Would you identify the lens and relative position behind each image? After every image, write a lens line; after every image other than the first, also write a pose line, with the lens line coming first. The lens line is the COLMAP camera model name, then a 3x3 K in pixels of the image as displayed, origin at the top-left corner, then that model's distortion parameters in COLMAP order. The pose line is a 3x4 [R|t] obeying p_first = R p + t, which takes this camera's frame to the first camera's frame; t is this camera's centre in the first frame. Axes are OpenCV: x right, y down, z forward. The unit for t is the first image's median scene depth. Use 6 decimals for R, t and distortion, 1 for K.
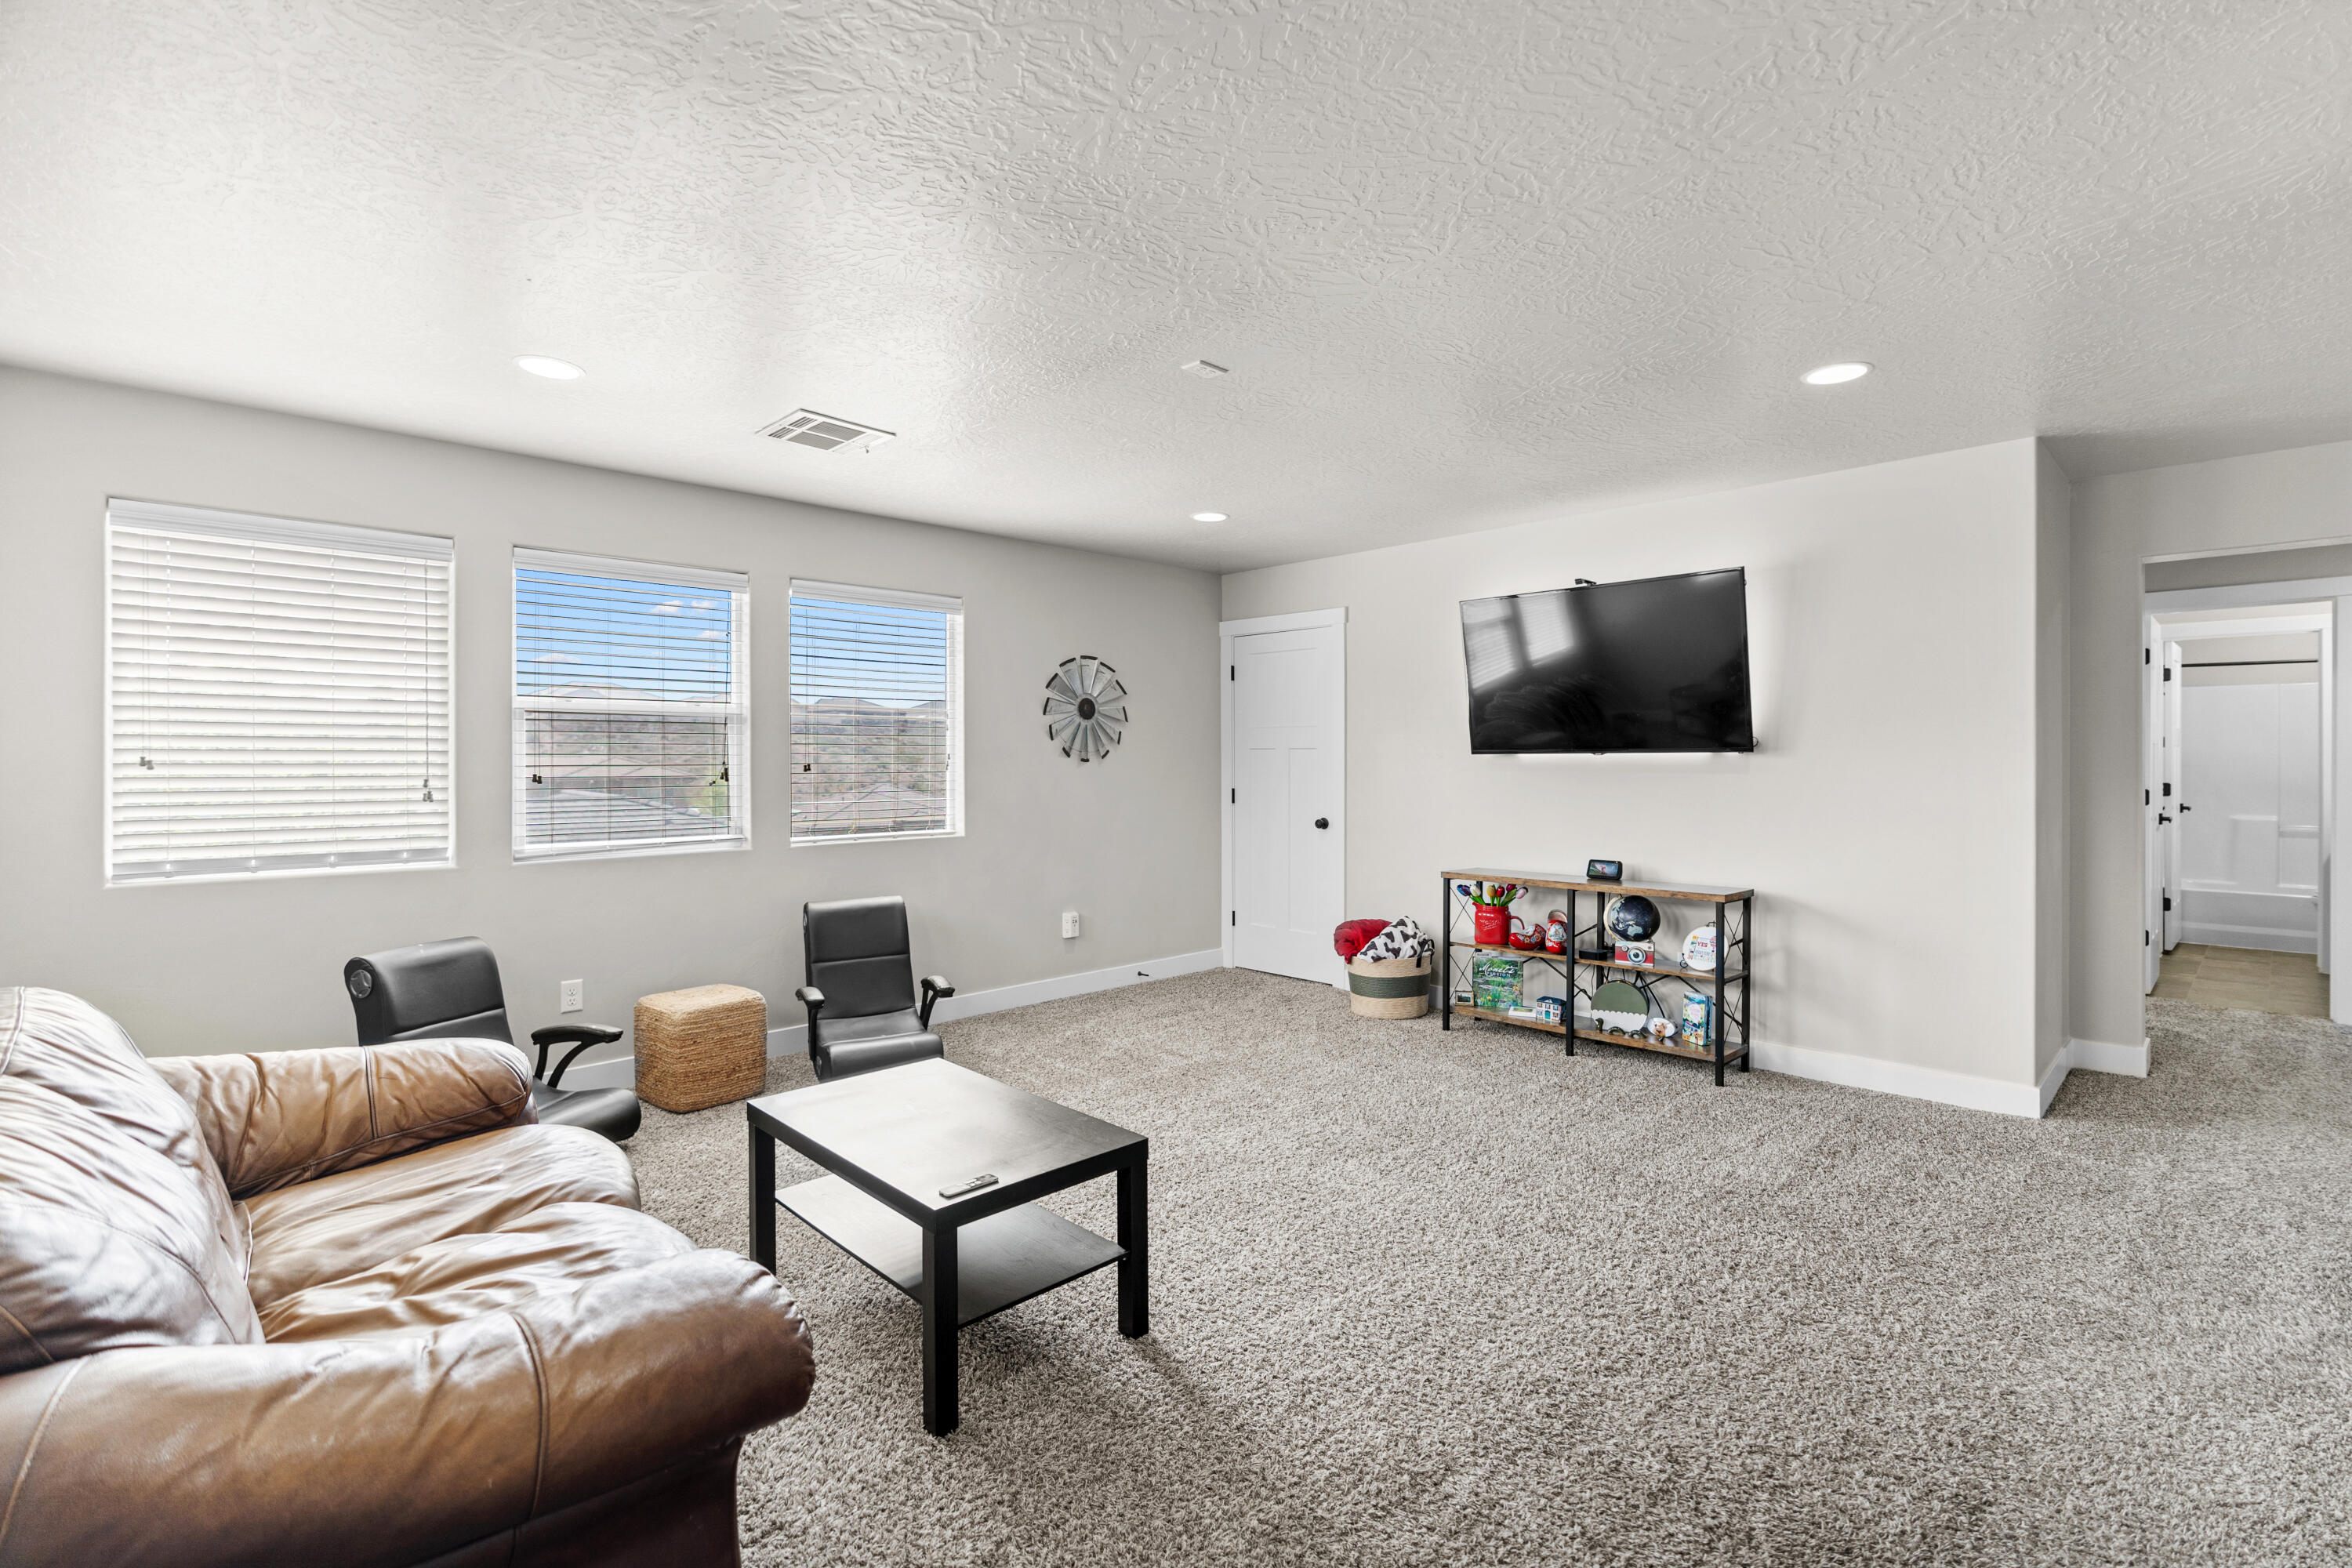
lens RADIAL K [[1067.9, 0, 1181.9], [0, 1067.9, 798.8], [0, 0, 1]] dist [-0.006414, 0.001894]
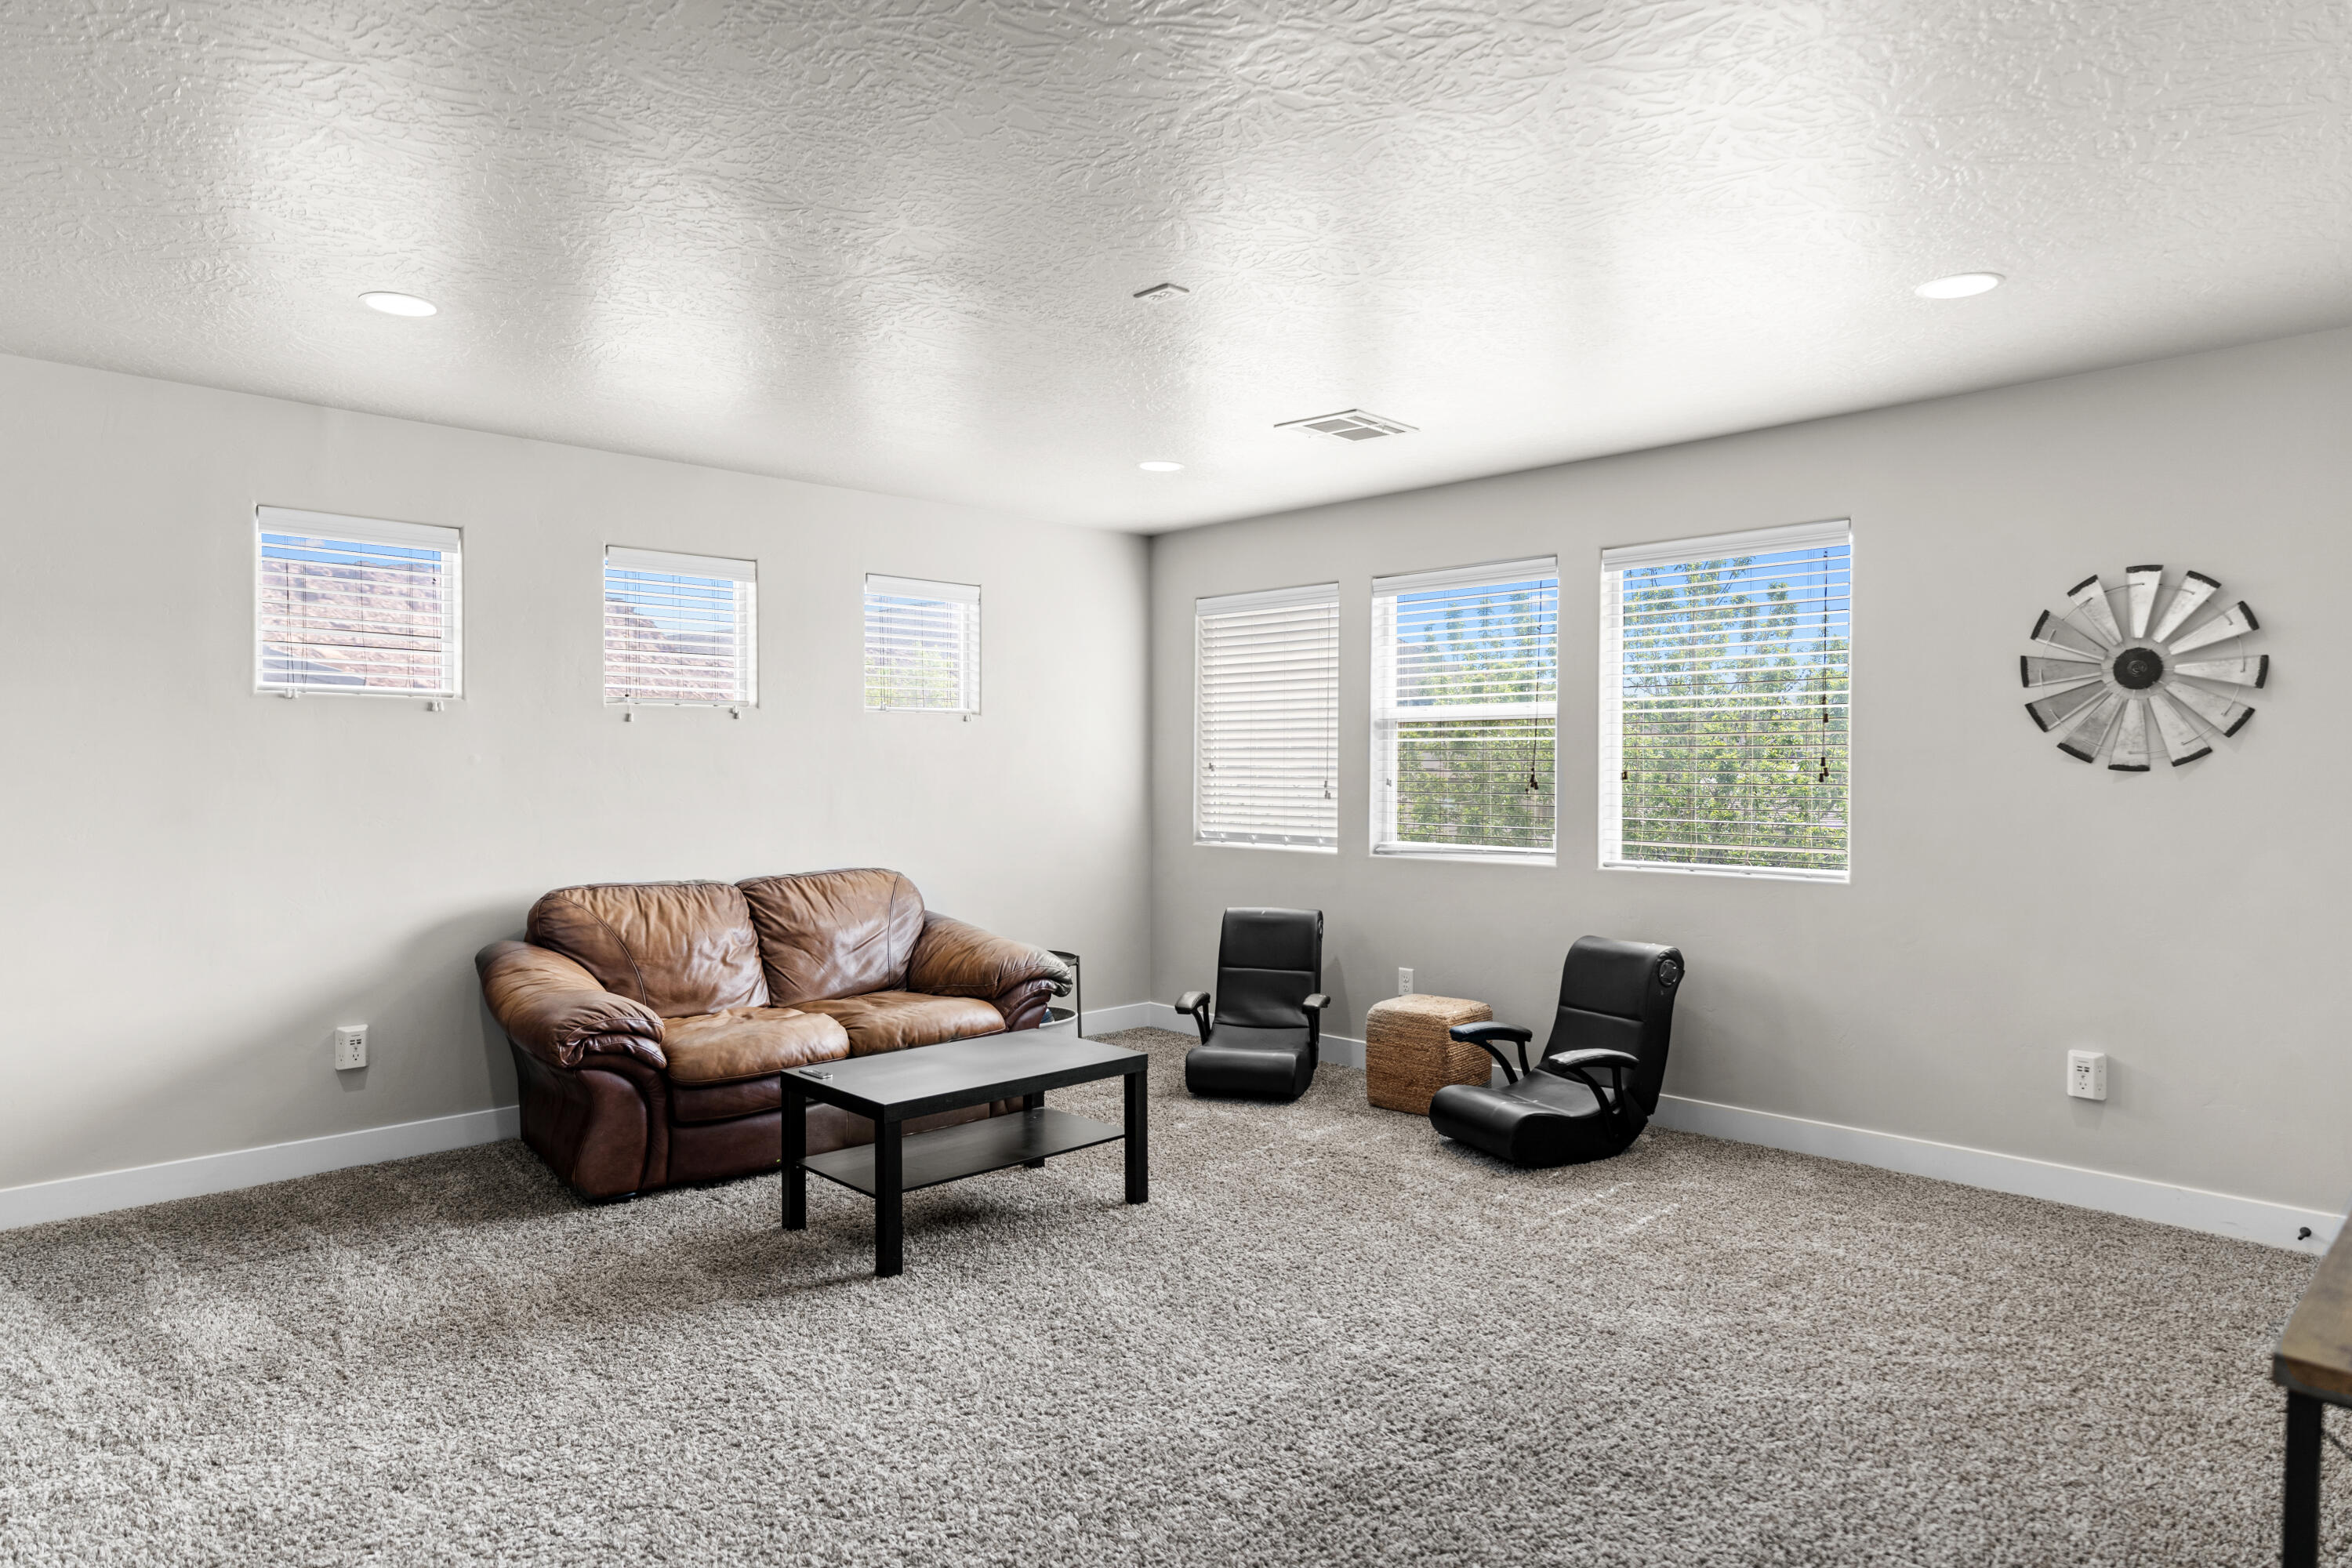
lens RADIAL K [[1379.3, 0, 1176.0], [0, 1379.3, 784.0], [0, 0, 1]] dist [0.001542, 0.000669]
pose [[0.004194, 0.012510, -0.999913, 0.742515], [-0.039044, 0.999161, 0.012336, -0.022758], [0.999229, 0.038988, 0.004679, 0.677255]]
